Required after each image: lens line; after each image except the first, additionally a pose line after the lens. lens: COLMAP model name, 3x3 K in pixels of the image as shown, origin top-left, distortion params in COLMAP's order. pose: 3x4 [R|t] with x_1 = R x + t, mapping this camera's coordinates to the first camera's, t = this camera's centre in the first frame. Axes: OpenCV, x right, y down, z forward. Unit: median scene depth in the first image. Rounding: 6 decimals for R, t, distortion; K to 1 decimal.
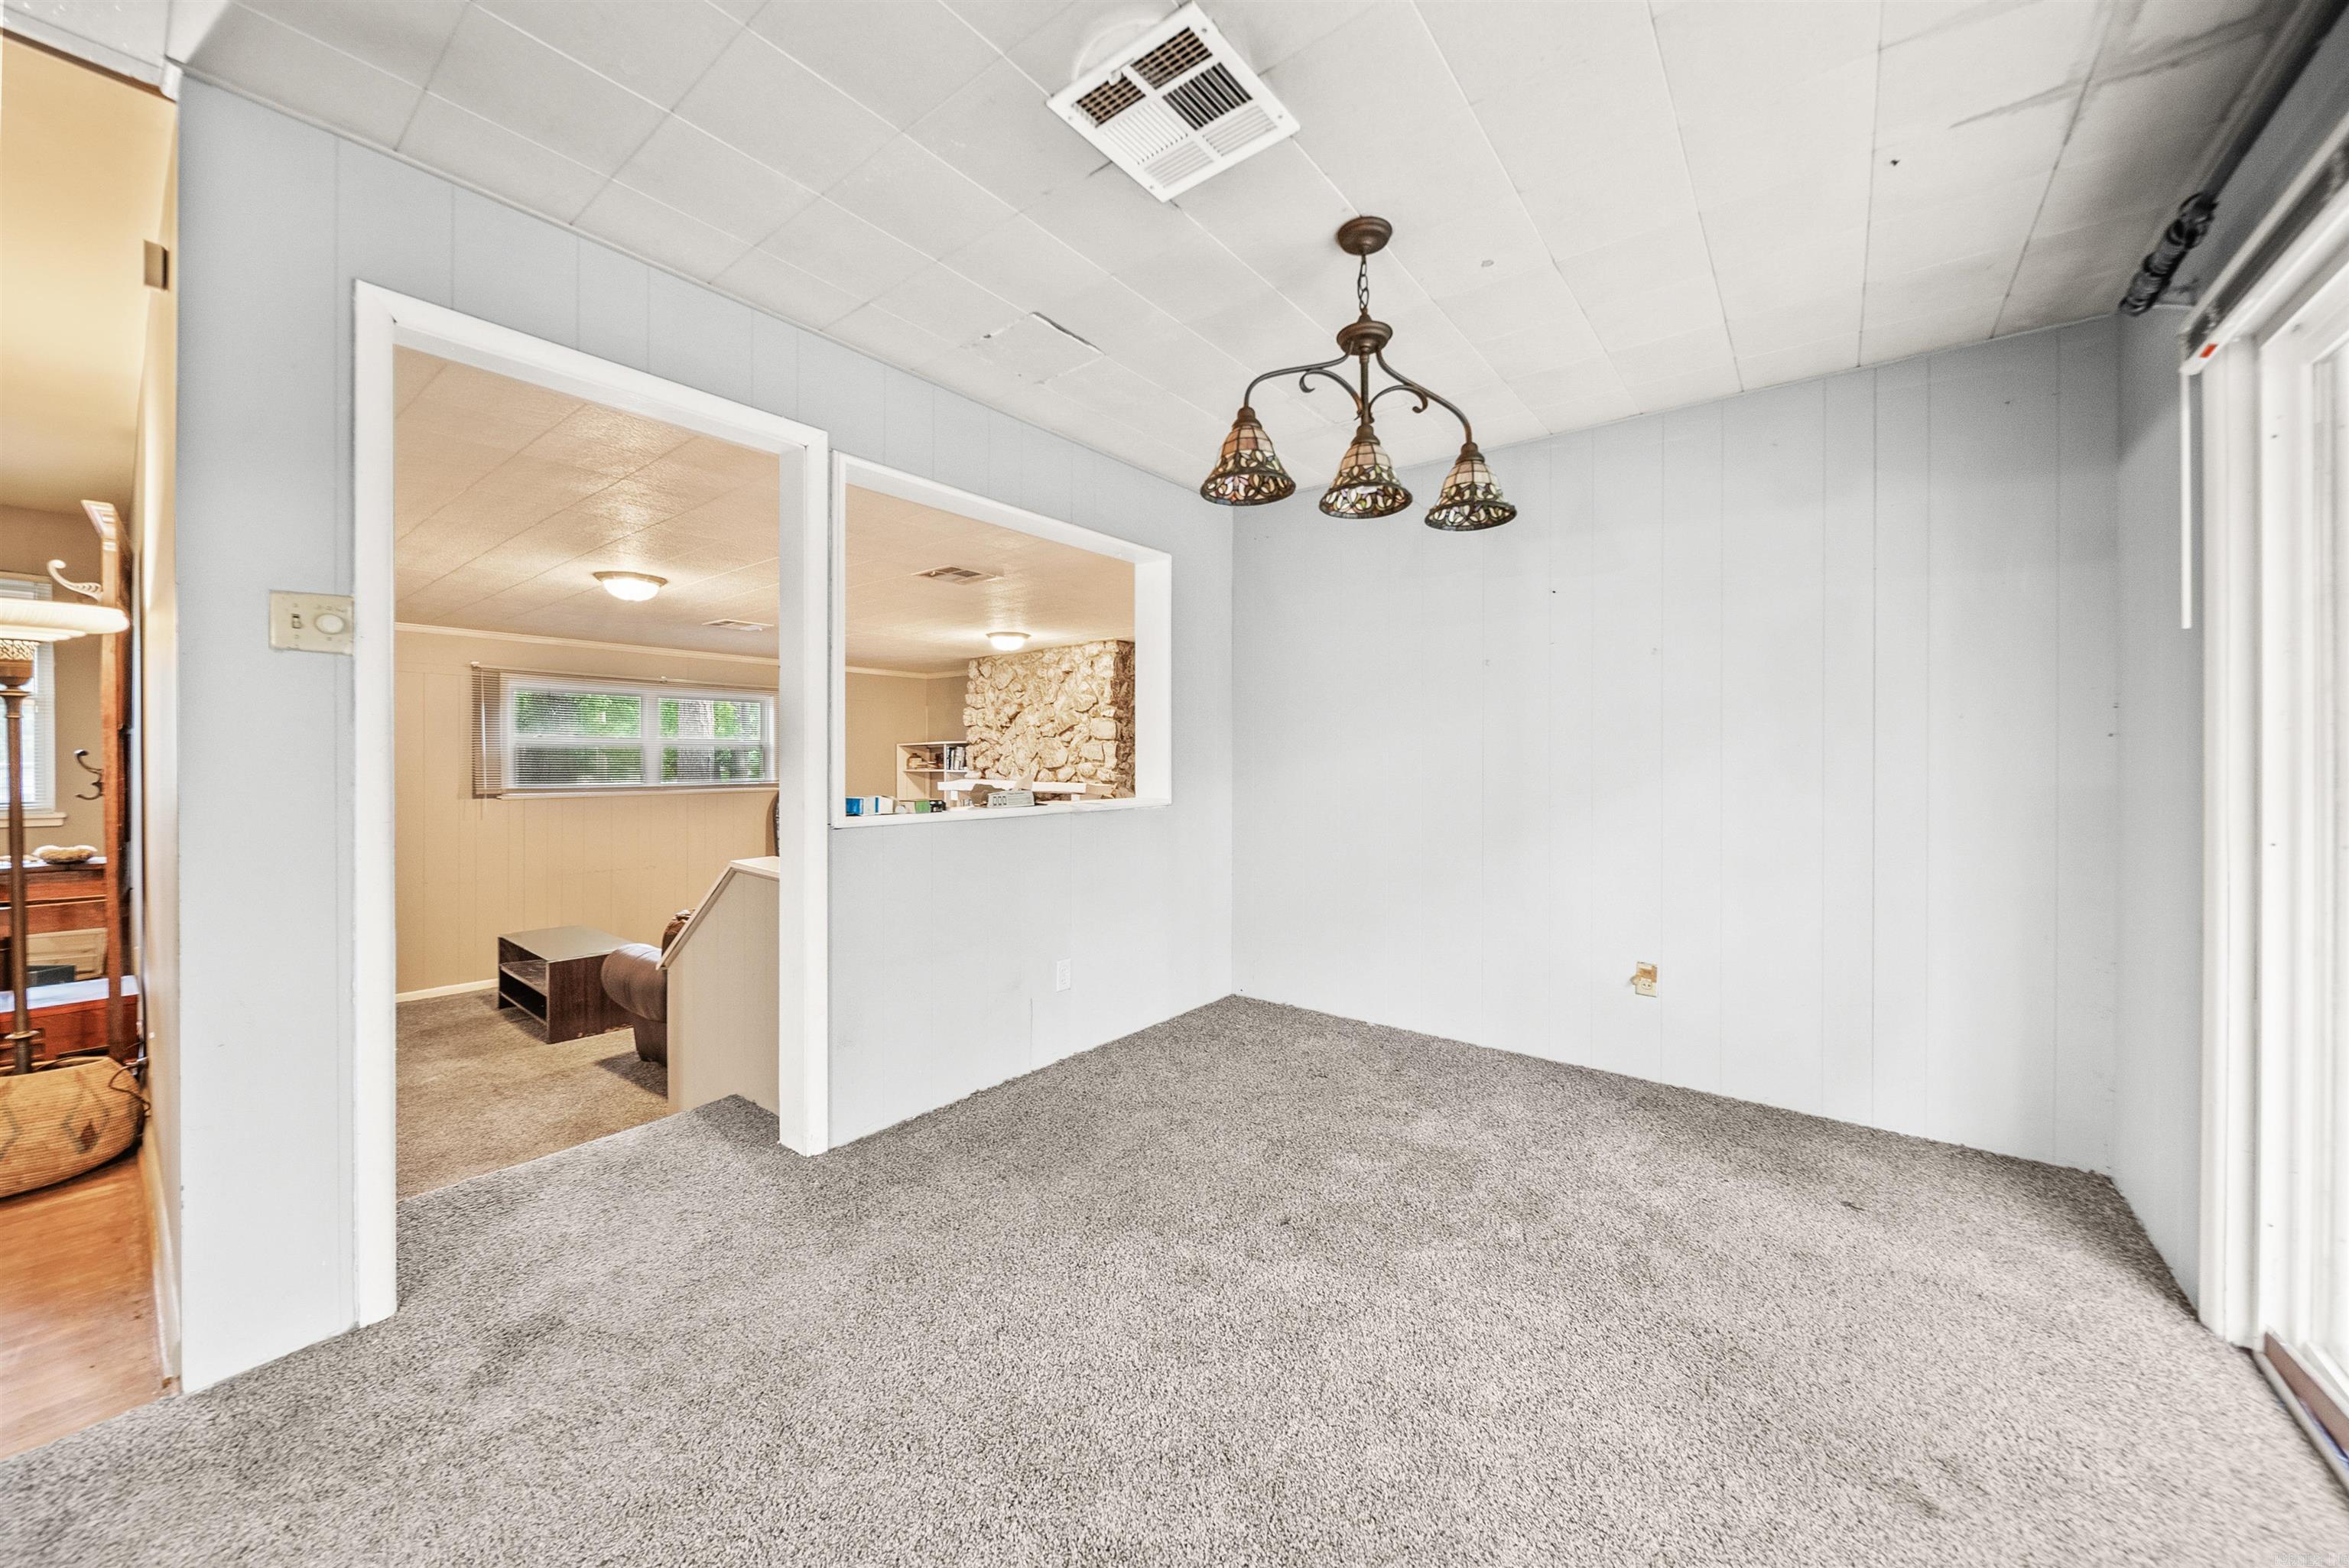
lens RADIAL K [[840.7, 0, 1180.6], [0, 840.7, 768.1], [0, 0, 1]] dist [-0.005631, -0.000297]
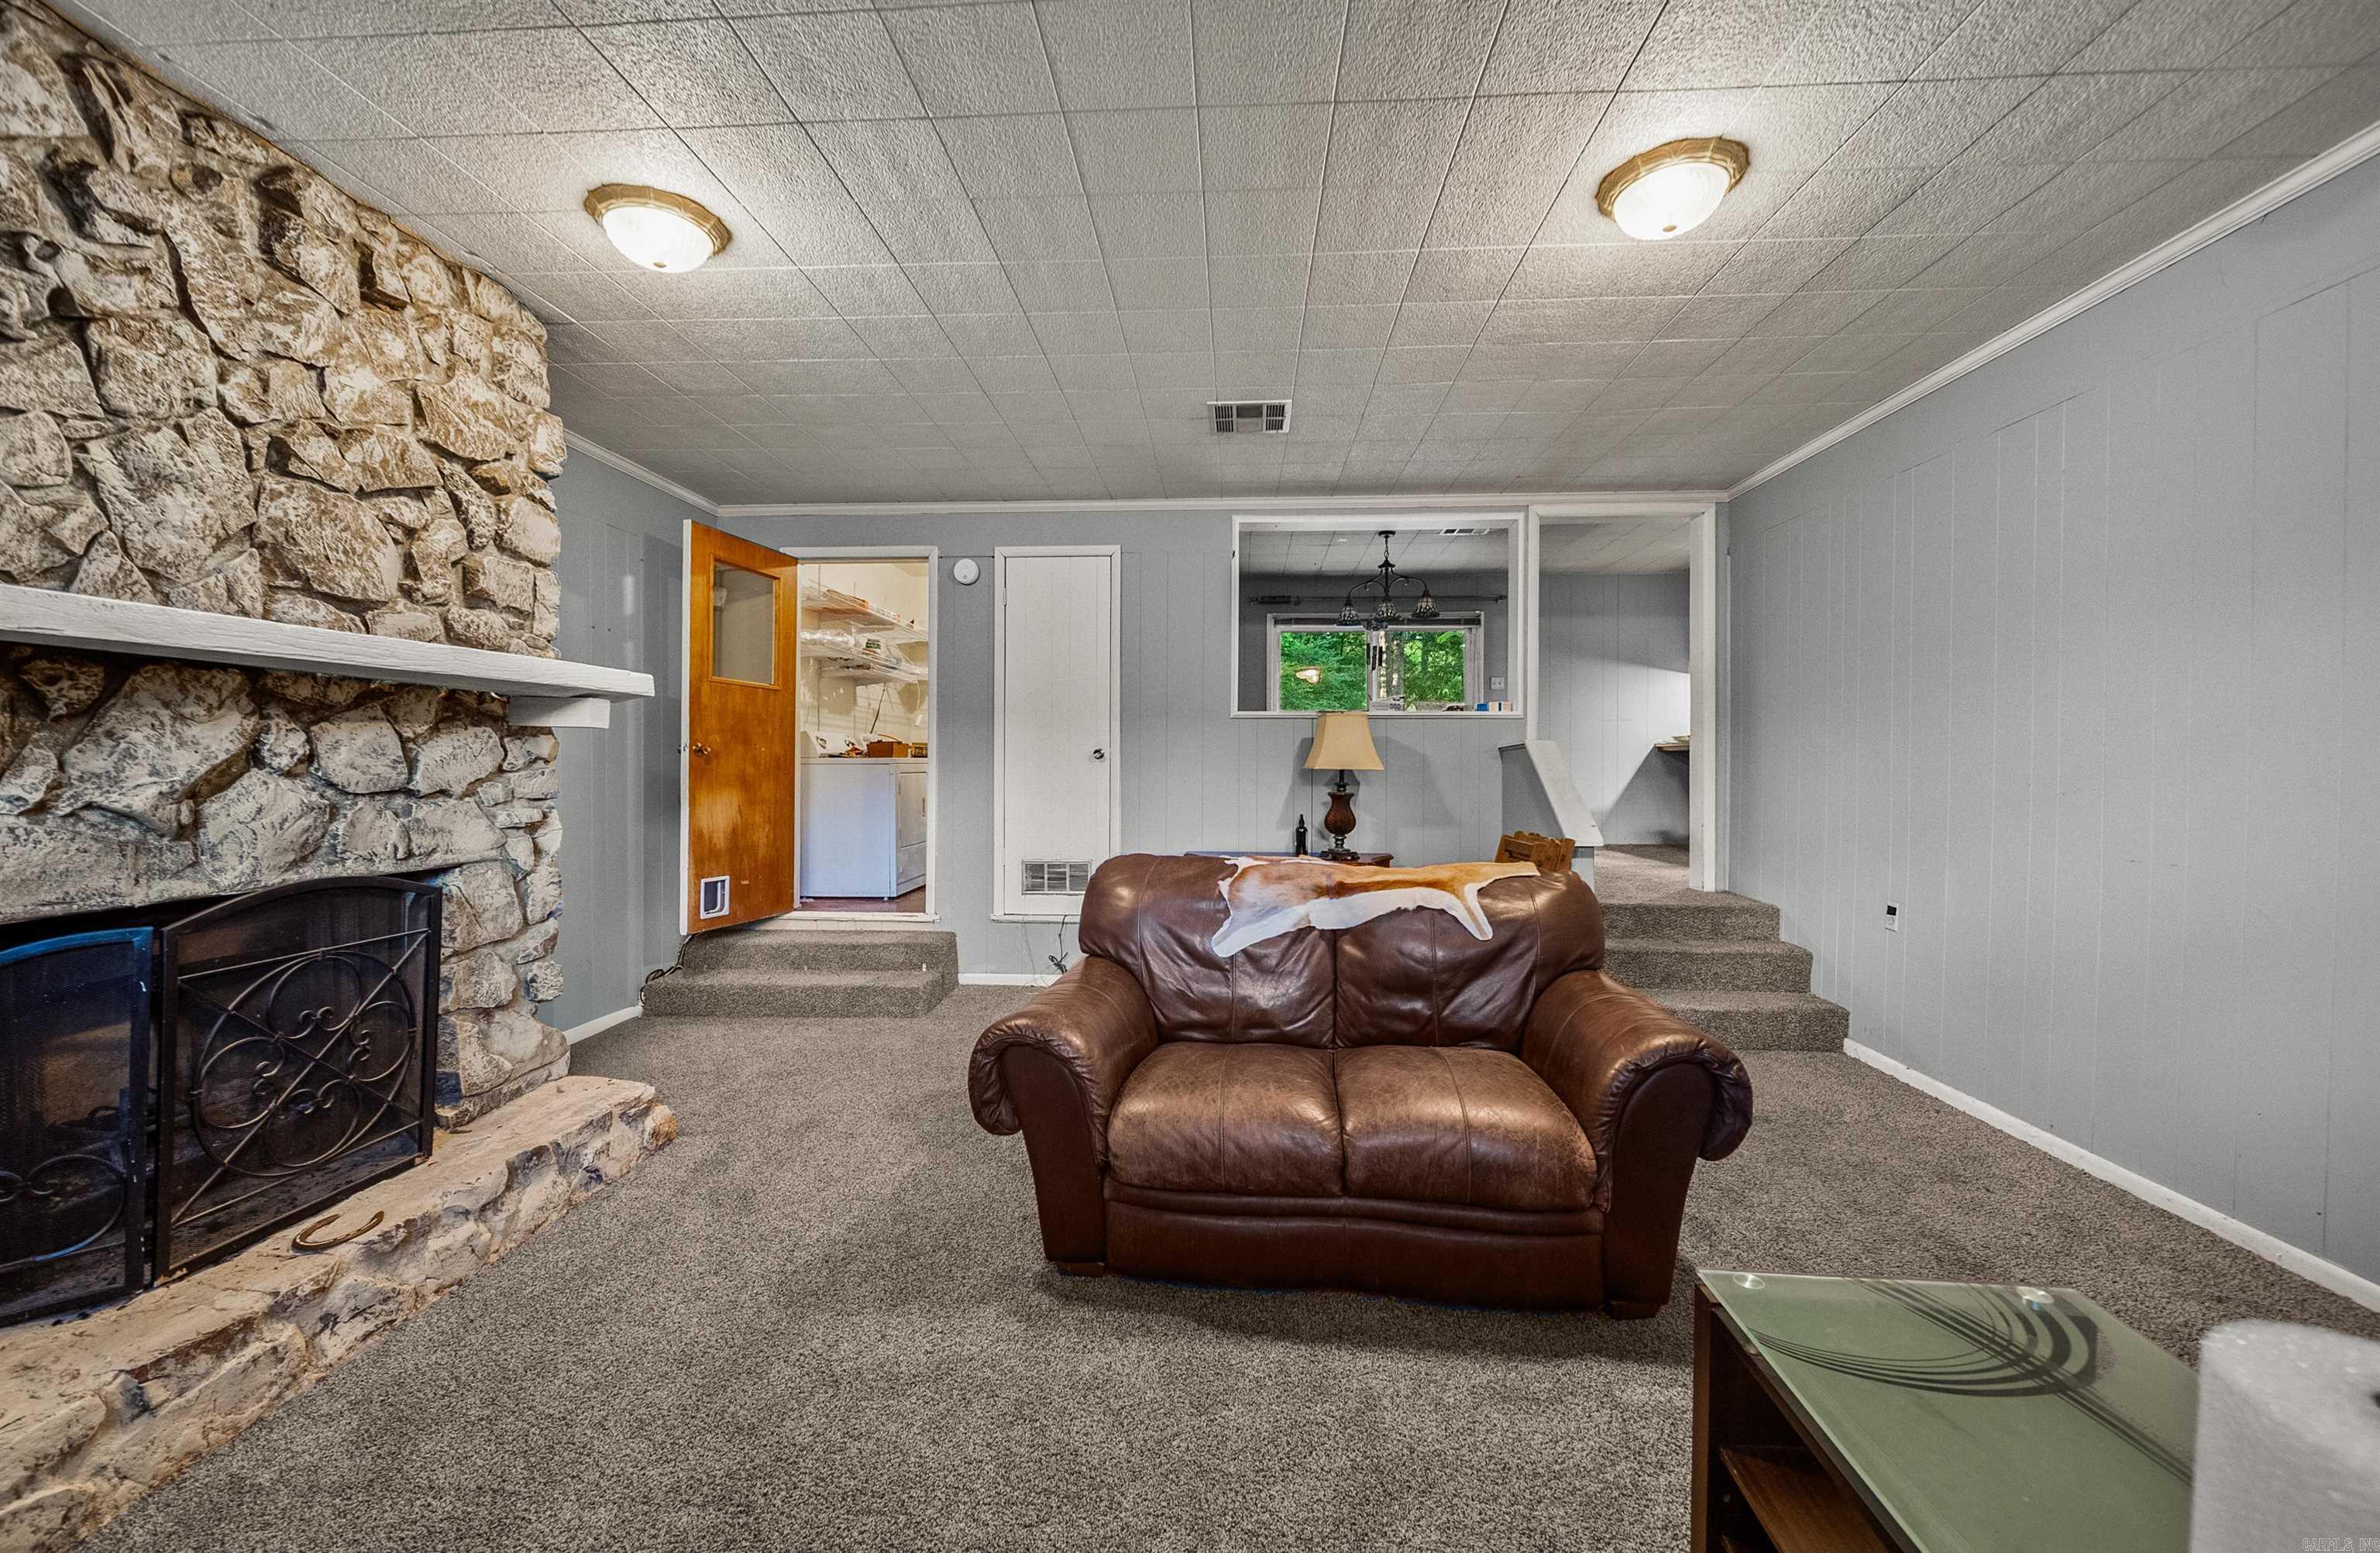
lens RADIAL K [[920.7, 0, 1182.3], [0, 920.7, 772.9], [0, 0, 1]] dist [-0.000890, -0.000240]
pose [[-0.558924, -0.005329, 0.829201, -0.581386], [0.003494, 0.999955, 0.008782, 0.058012], [-0.829211, 0.007806, -0.558881, 0.947129]]
